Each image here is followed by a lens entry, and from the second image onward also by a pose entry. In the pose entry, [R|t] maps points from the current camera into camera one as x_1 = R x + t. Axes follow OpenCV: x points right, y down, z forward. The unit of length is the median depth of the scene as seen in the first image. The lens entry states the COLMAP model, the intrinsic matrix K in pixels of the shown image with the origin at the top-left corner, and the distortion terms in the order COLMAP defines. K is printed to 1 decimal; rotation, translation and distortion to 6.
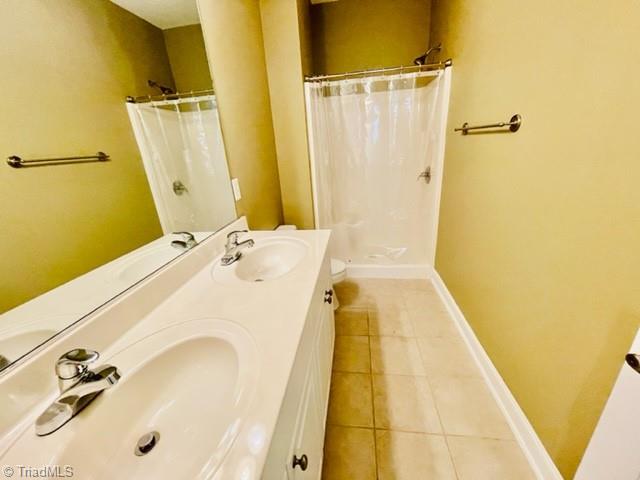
lens RADIAL K [[259.7, 0, 319.5], [0, 259.7, 239.2], [0, 0, 1]] dist [-0.000029, 0.000425]
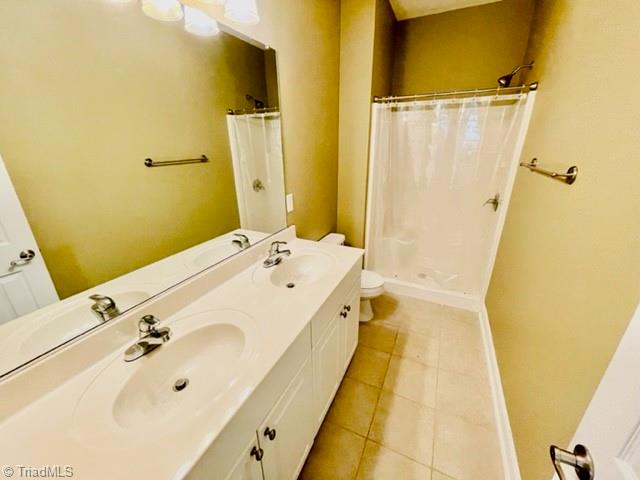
lens RADIAL K [[259.7, 0, 319.5], [0, 259.7, 239.2], [0, 0, 1]] dist [-0.000029, 0.000425]
pose [[0.949671, 0.159918, -0.269353, 0.136173], [-0.154544, 0.987127, 0.041185, -0.087582], [0.272472, 0.002515, 0.962160, -0.086833]]
